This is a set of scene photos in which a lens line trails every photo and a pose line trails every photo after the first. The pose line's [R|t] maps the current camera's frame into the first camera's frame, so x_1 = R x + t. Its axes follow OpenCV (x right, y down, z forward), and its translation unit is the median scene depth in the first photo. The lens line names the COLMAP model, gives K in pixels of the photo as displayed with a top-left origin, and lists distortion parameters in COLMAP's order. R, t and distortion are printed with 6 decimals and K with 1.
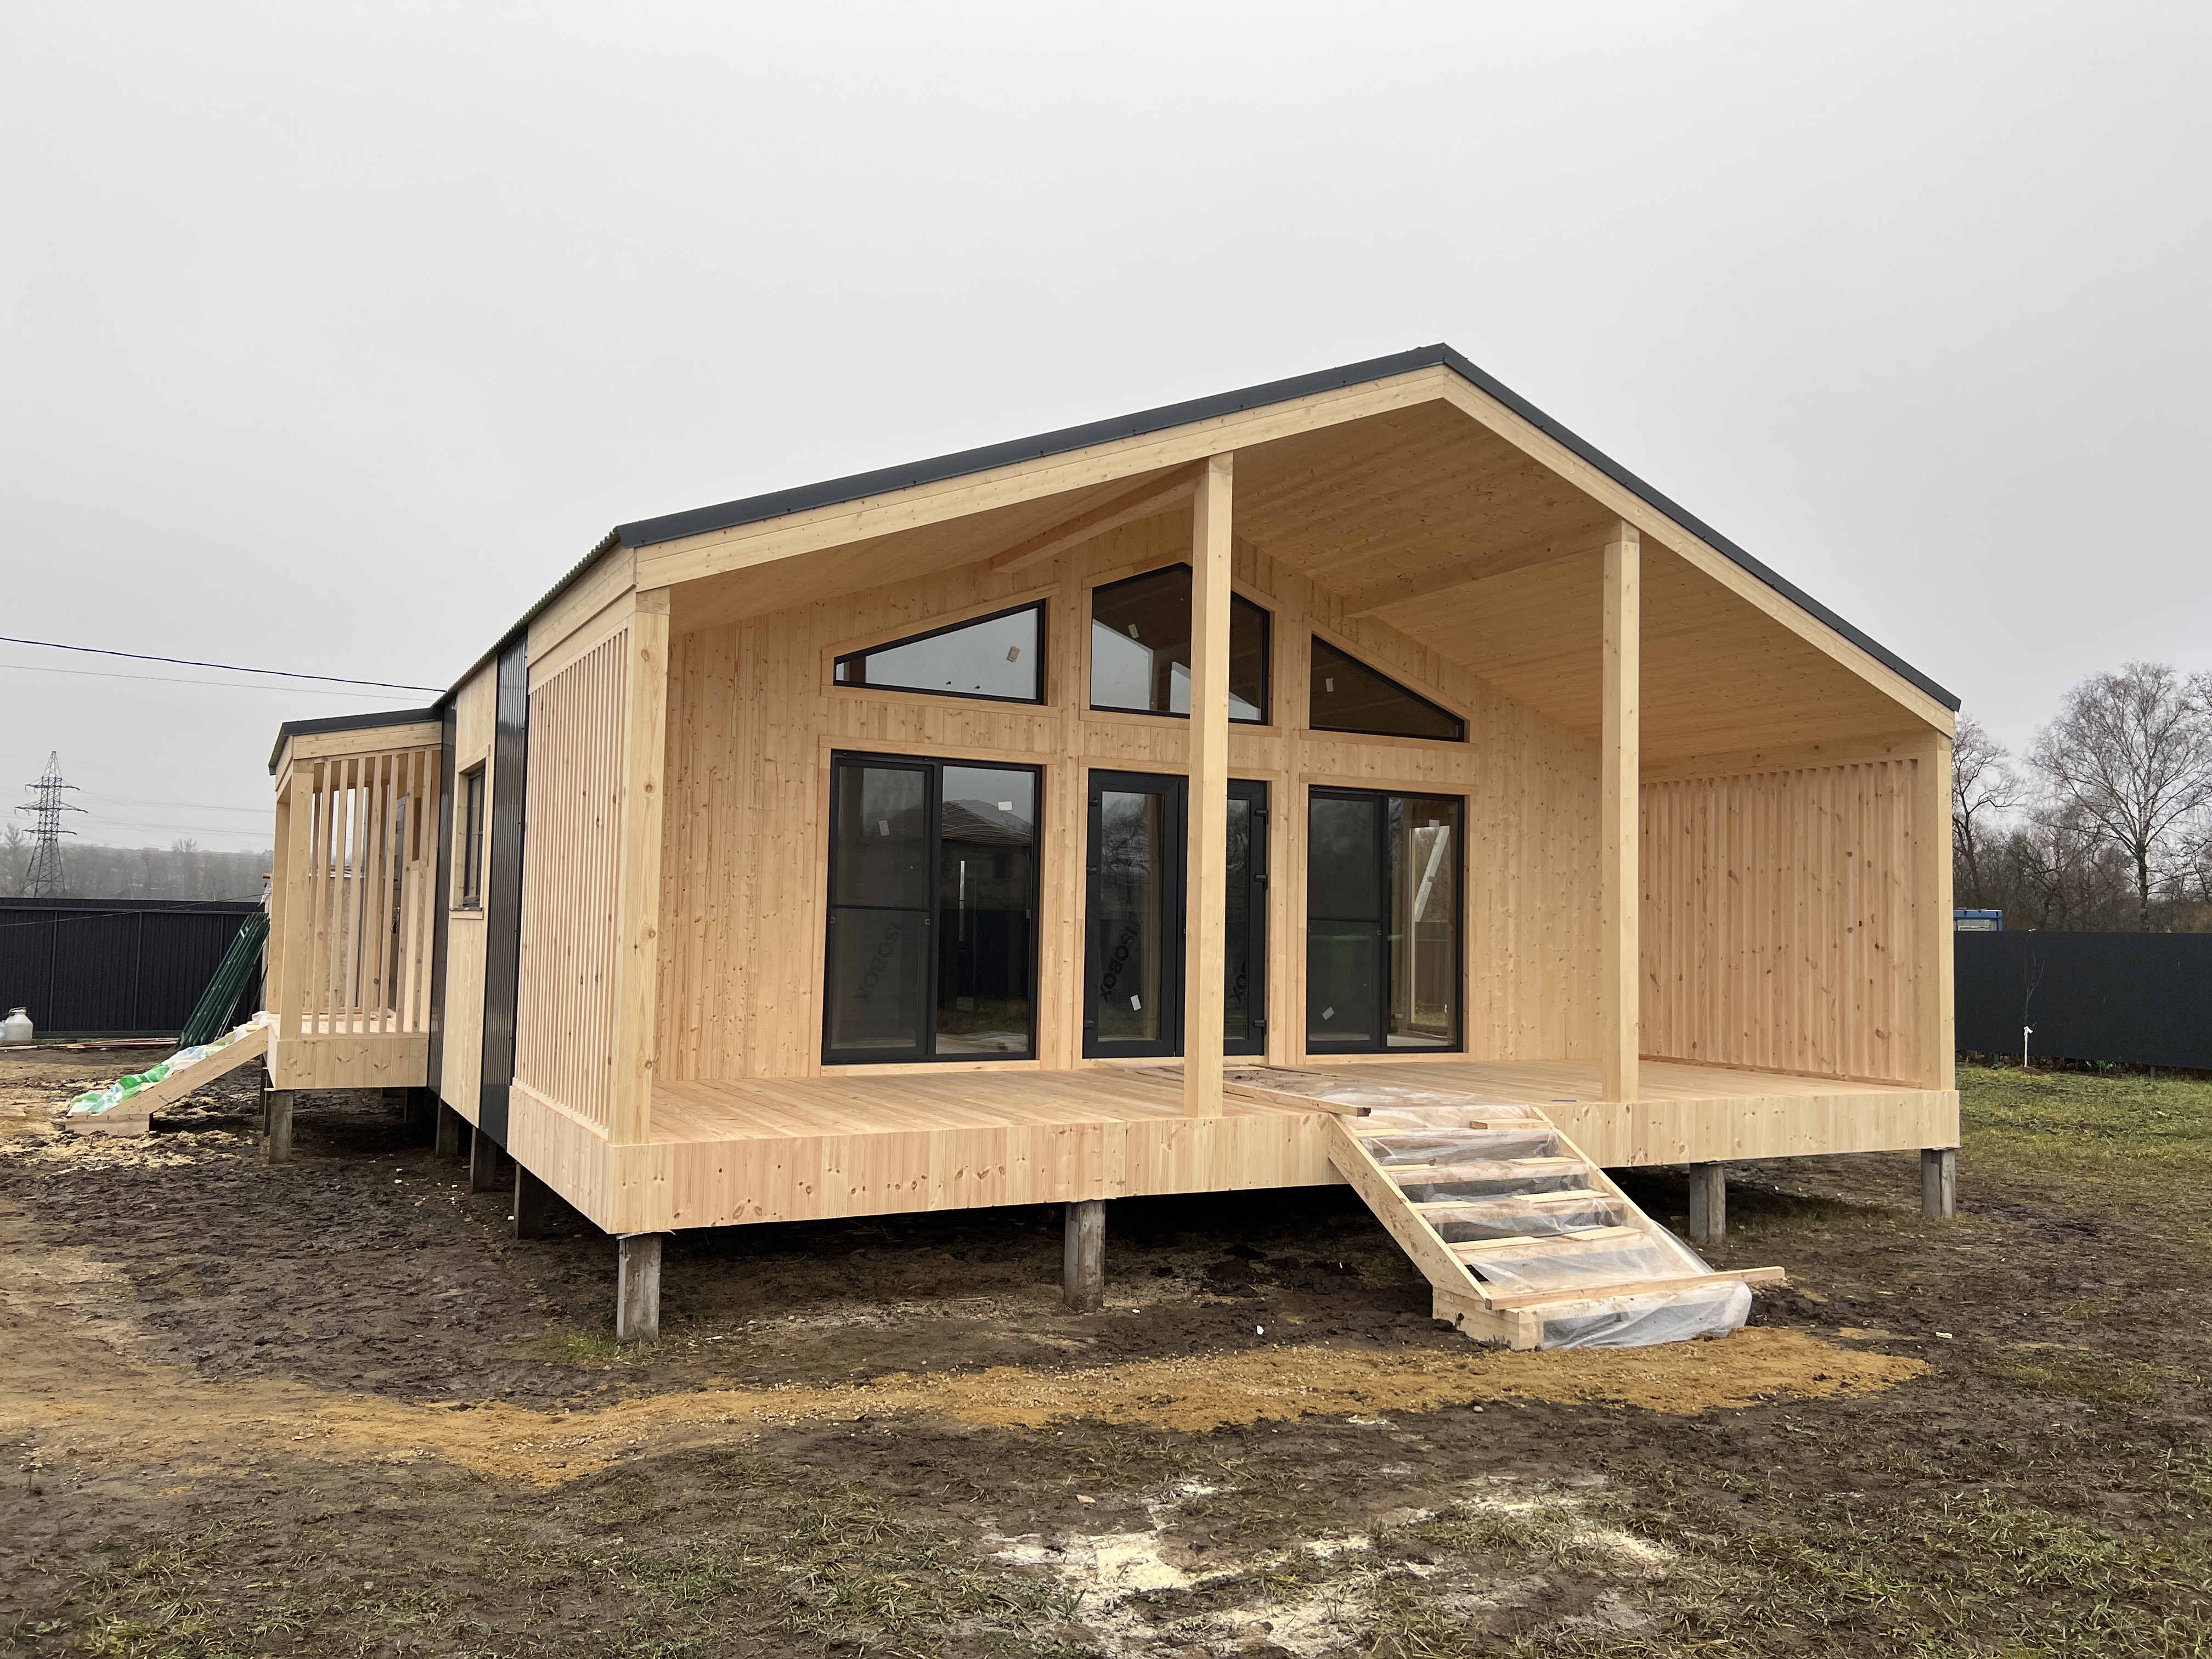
lens RADIAL K [[1658.5, 0, 1106.0], [0, 1658.5, 829.5], [0, 0, 1]] dist [0.056189, -0.065312]
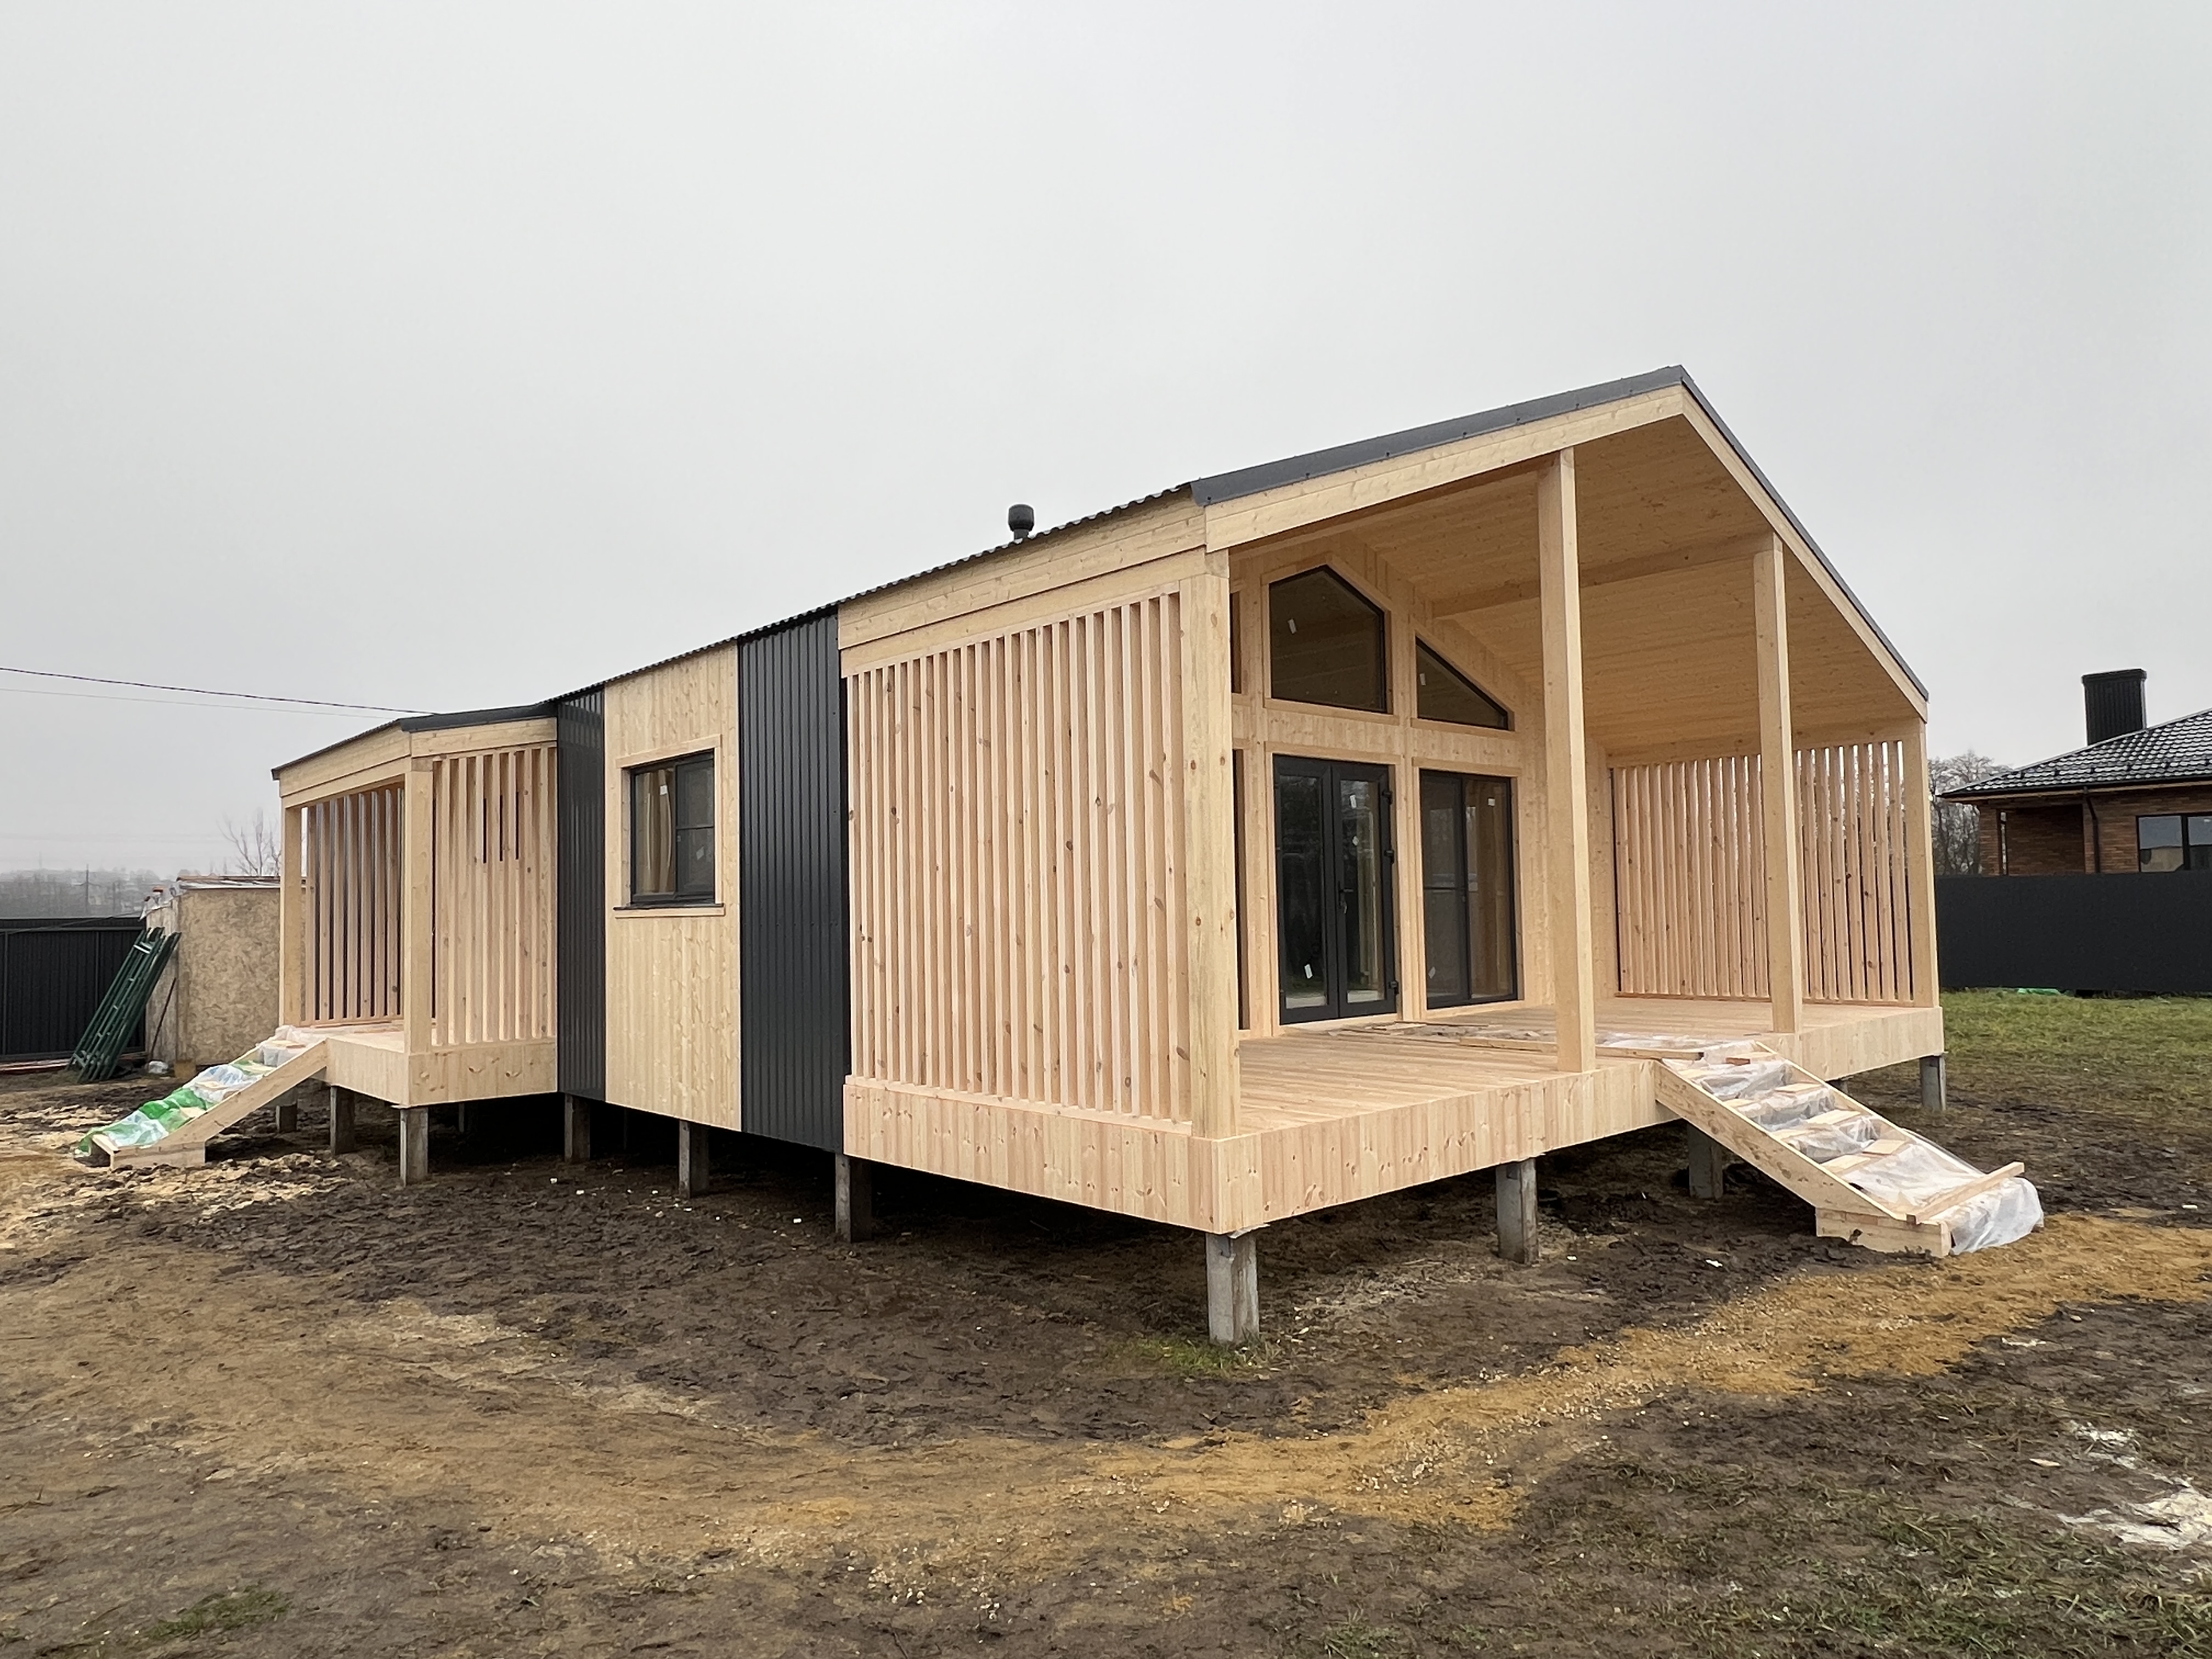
lens RADIAL K [[1384.1, 0, 1101.3], [0, 1384.1, 845.7], [0, 0, 1]] dist [-0.007013, 0.002832]
pose [[0.968057, -0.027047, 0.249267, -0.428223], [0.023947, 0.999594, 0.015458, 0.007480], [-0.249584, -0.008995, 0.968311, 0.206501]]
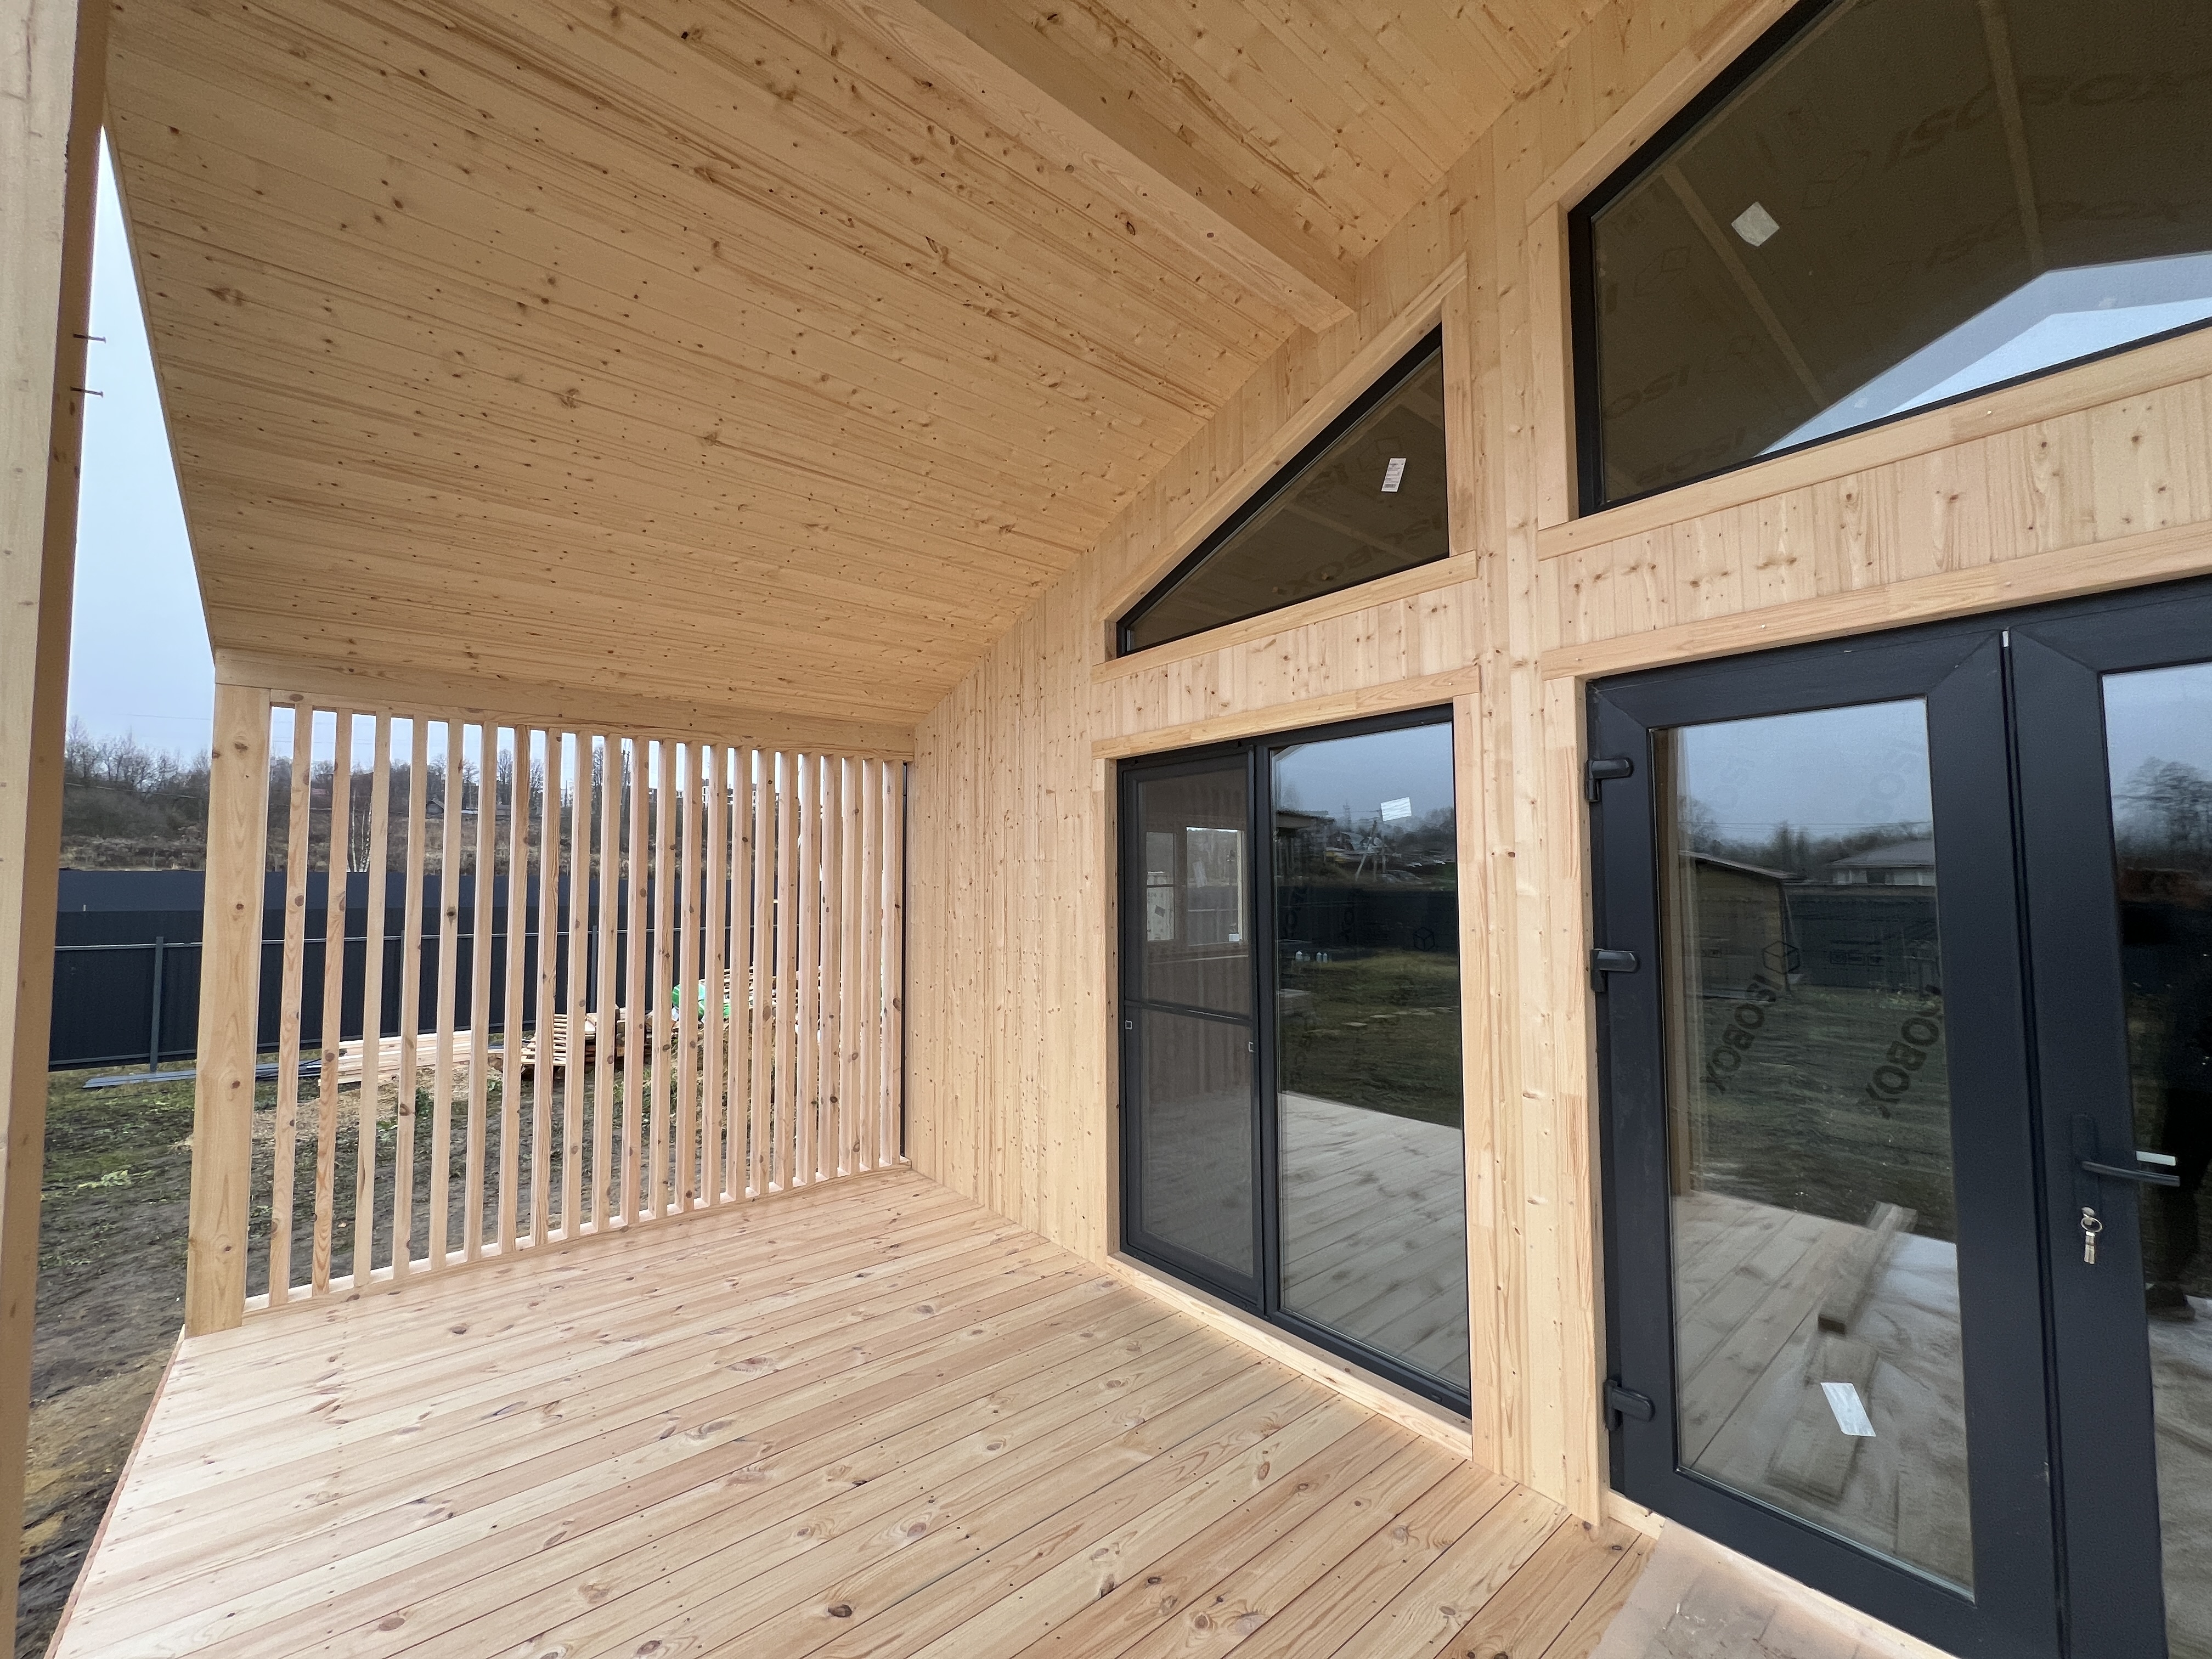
lens RADIAL K [[879.0, 0, 1100.6], [0, 879.0, 836.9], [0, 0, 1]] dist [-0.005335, -0.000181]
pose [[0.199084, -0.074139, -0.977174, 0.195542], [0.068998, 0.995720, -0.061489, 0.003040], [0.977550, -0.055182, 0.203348, 1.074656]]
